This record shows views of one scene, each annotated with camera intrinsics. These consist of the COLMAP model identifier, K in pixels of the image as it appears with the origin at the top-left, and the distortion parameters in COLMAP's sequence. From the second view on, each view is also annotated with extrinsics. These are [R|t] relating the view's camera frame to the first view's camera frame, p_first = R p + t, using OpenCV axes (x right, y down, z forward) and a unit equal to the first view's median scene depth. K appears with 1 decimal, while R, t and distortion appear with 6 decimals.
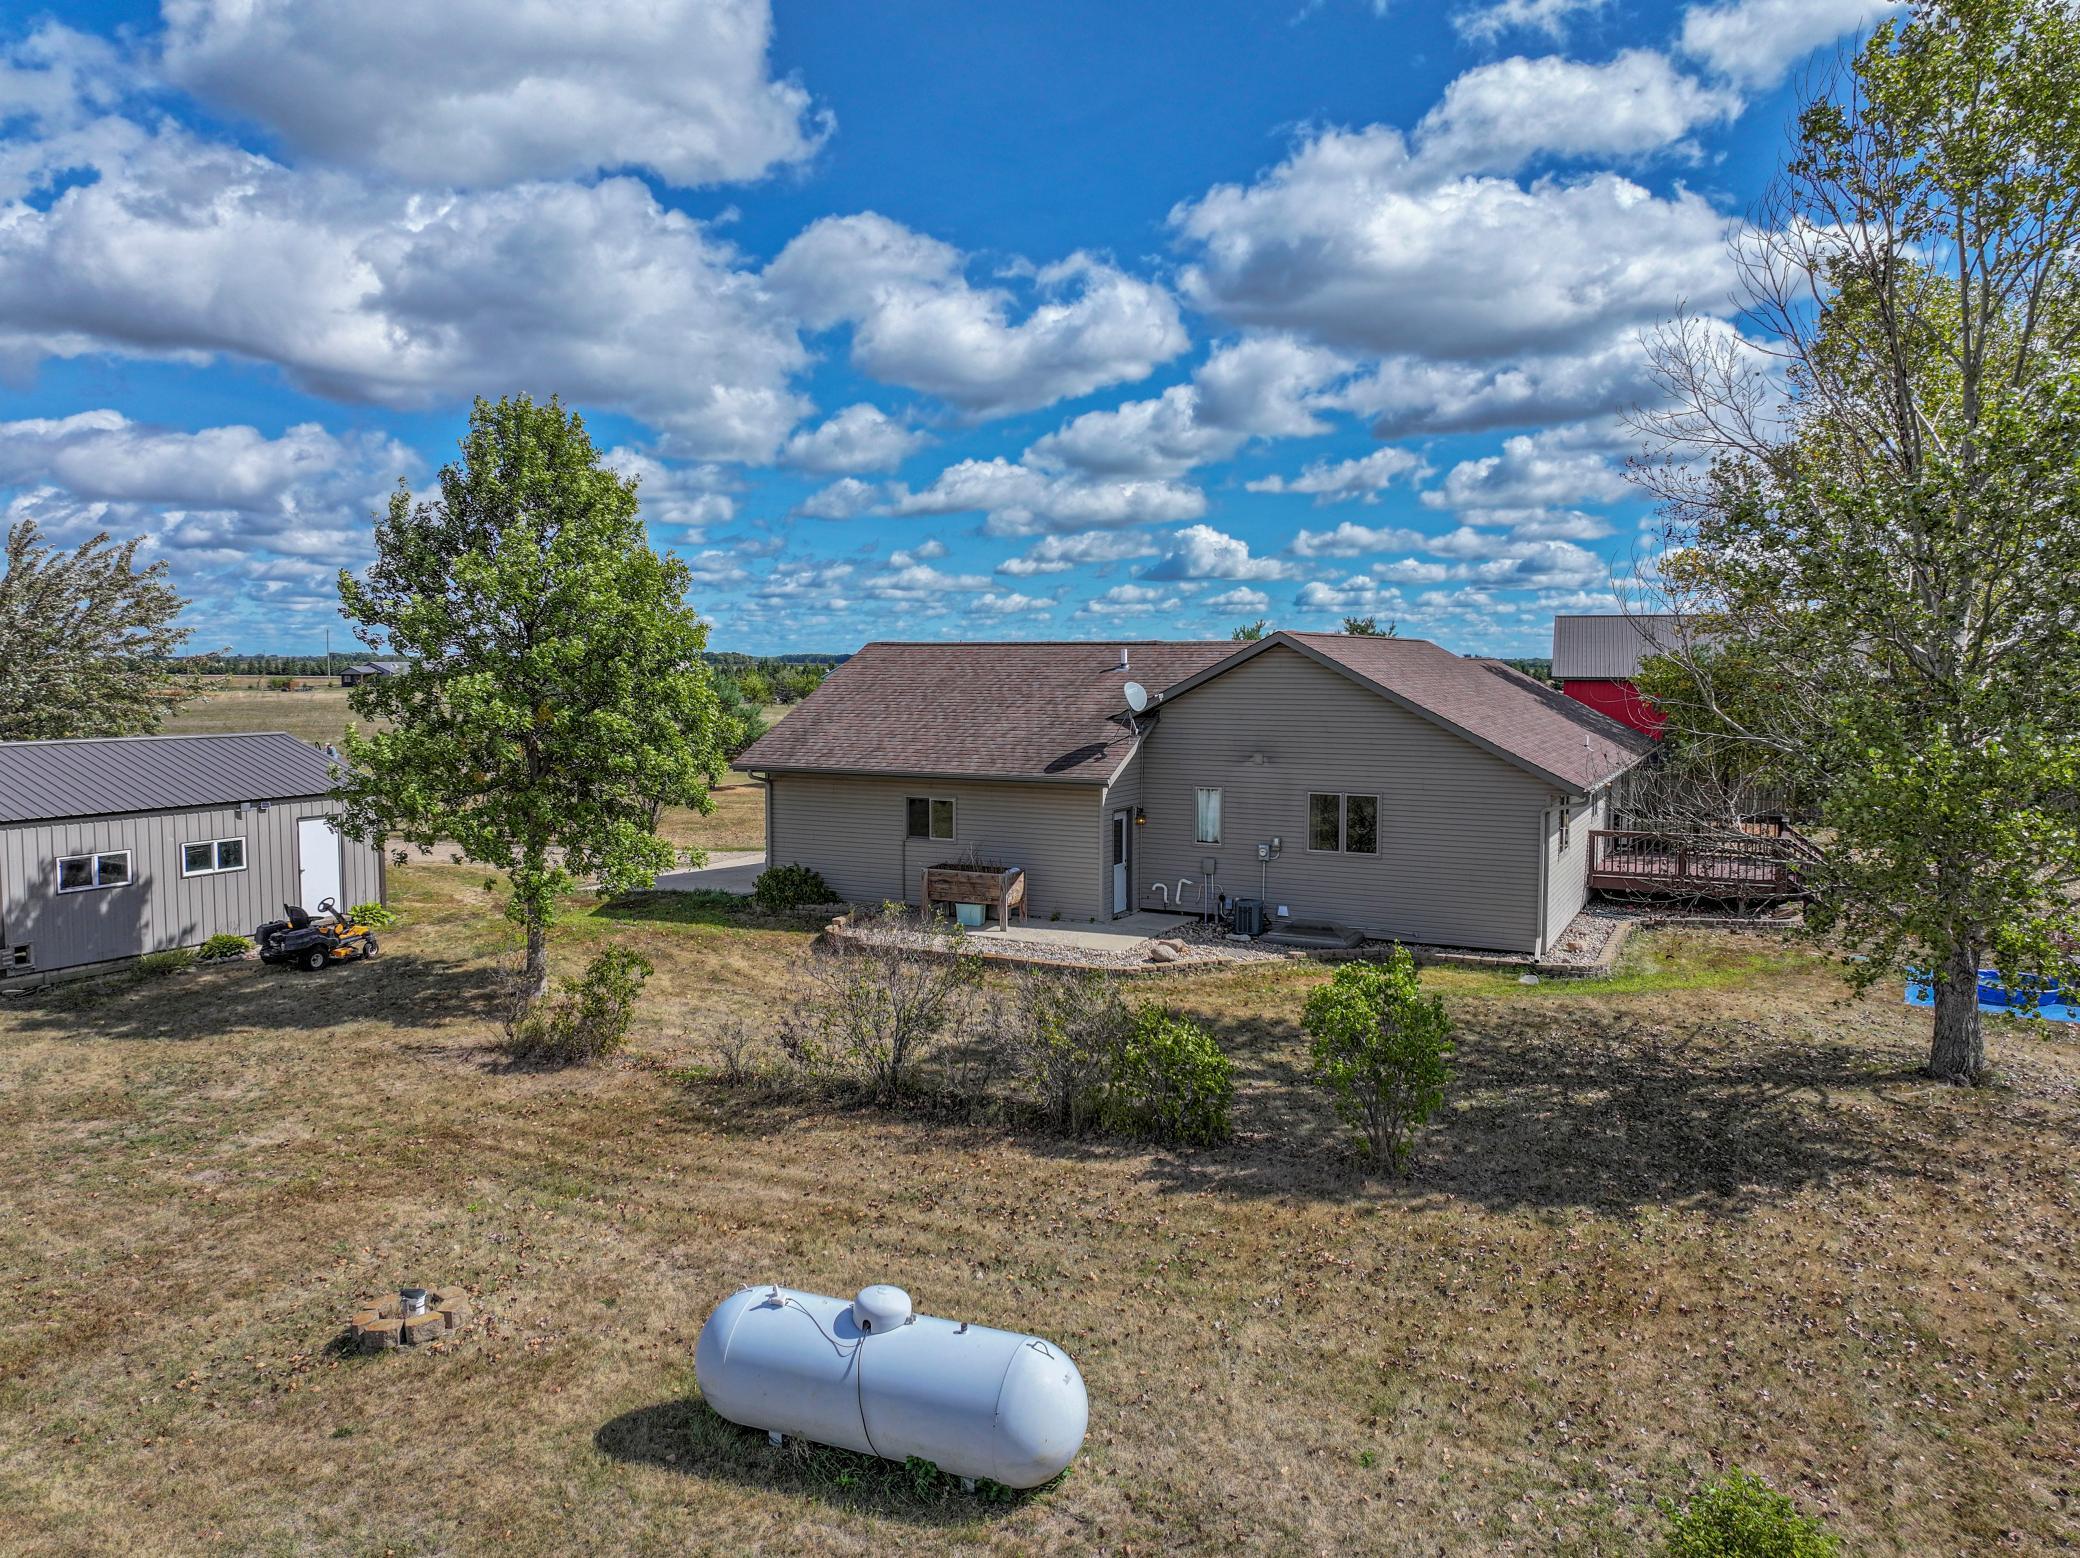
lens RADIAL K [[1466.3, 0, 1052.4], [0, 1466.3, 771.1], [0, 0, 1]] dist [0.002057, 0.000016]
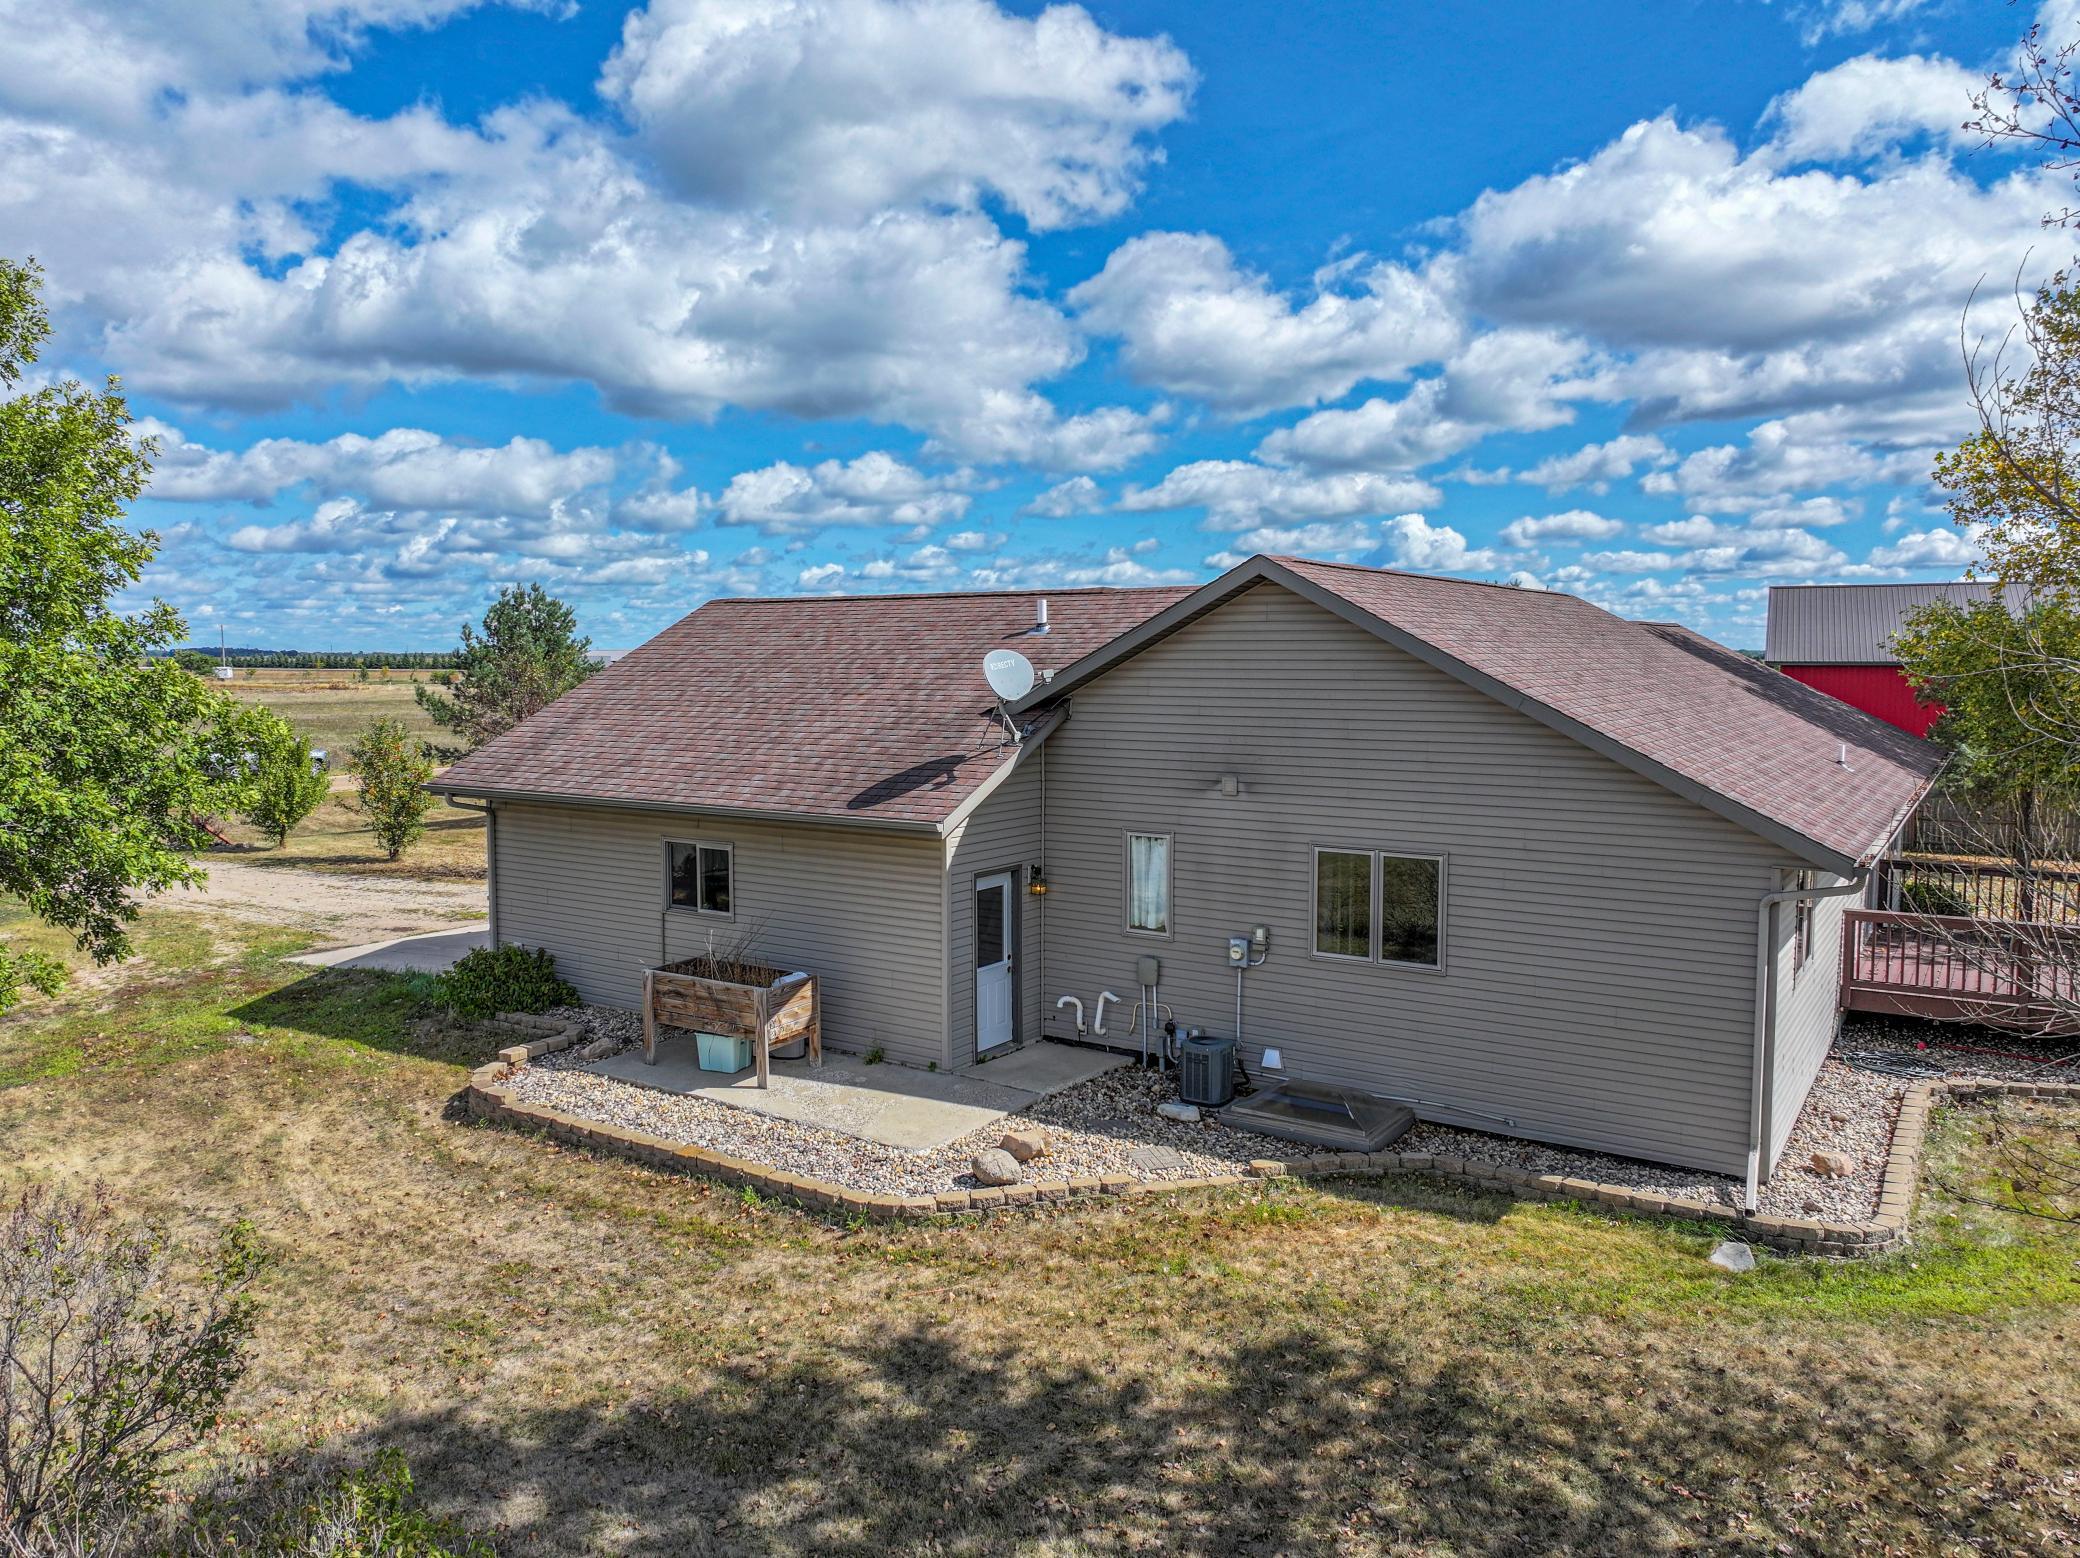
lens RADIAL K [[1466.3, 0, 1052.4], [0, 1466.3, 771.1], [0, 0, 1]] dist [0.002057, 0.000016]
pose [[0.992520, 0.006731, -0.121894, 0.143695], [-0.005876, 0.999956, 0.007369, -0.018103], [0.121938, -0.006597, 0.992516, 0.442656]]
